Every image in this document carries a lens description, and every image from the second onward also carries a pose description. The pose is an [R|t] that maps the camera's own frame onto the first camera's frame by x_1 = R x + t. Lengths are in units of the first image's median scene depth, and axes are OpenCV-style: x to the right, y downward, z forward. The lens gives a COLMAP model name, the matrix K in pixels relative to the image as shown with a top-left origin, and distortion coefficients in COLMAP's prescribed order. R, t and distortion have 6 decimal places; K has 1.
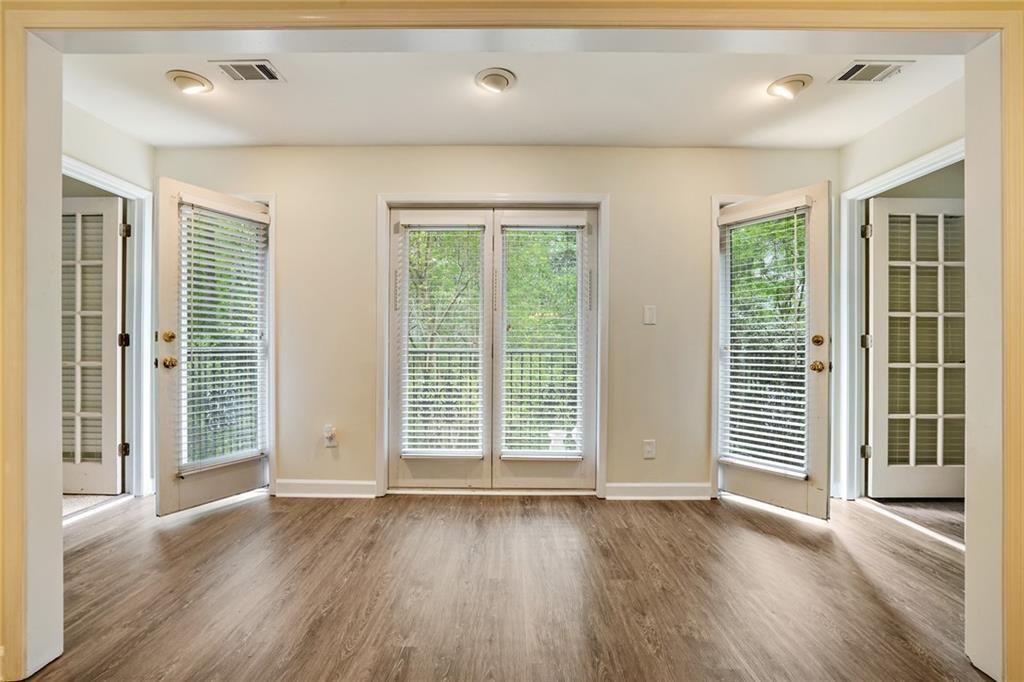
lens RADIAL K [[490.7, 0, 511.4], [0, 490.7, 337.2], [0, 0, 1]] dist [-0.033797, 0.002406]
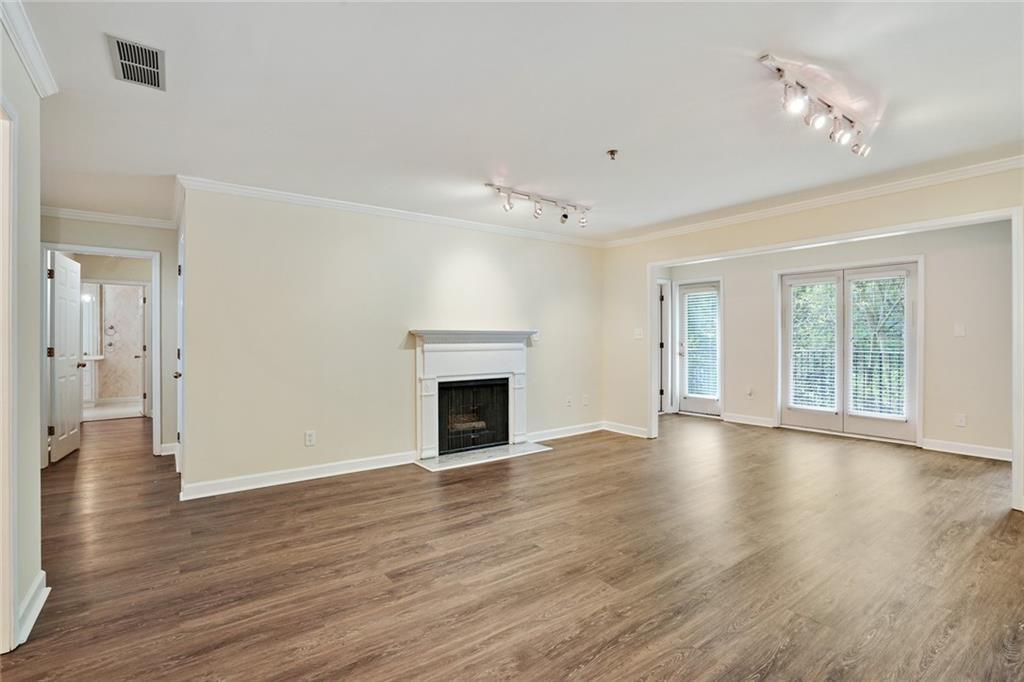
lens RADIAL K [[490.7, 0, 518.2], [0, 490.7, 341.9], [0, 0, 1]] dist [-0.033797, 0.002406]
pose [[0.593472, -0.003665, -0.804846, 0.653724], [0.003668, 0.999992, -0.001849, -0.010646], [0.804846, -0.001855, 0.593480, -0.935634]]
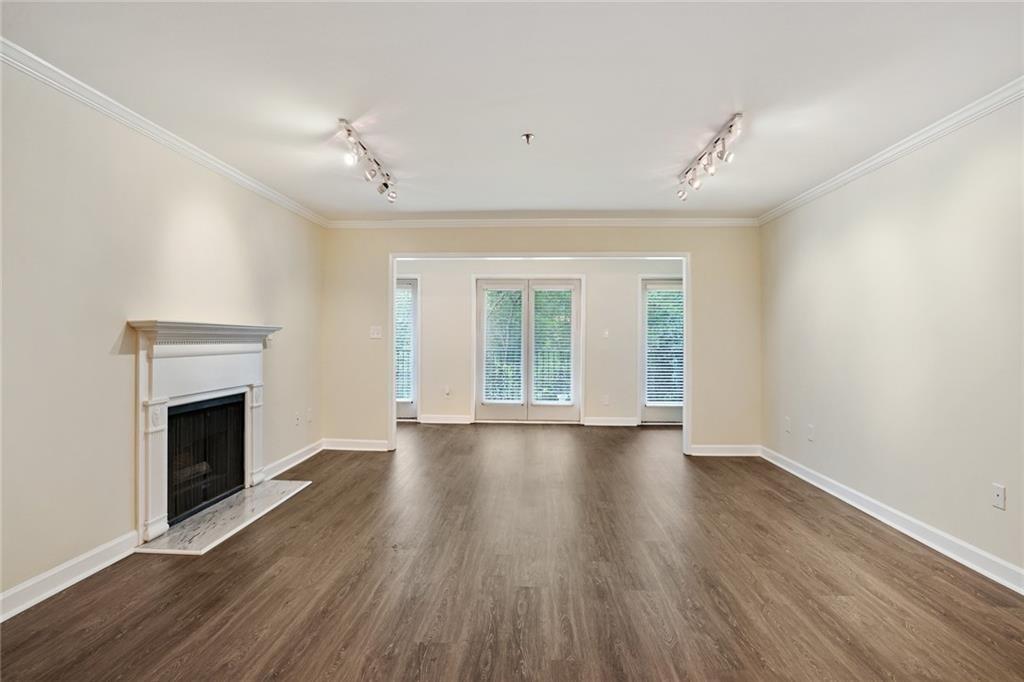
lens RADIAL K [[529.2, 0, 503.8], [0, 529.2, 338.3], [0, 0, 1]] dist [-0.031158, 0.005228]
pose [[0.998835, -0.001560, -0.048224, -0.033404], [0.001239, 0.999977, -0.006680, -0.012244], [0.048233, 0.006613, 0.998814, -1.179191]]
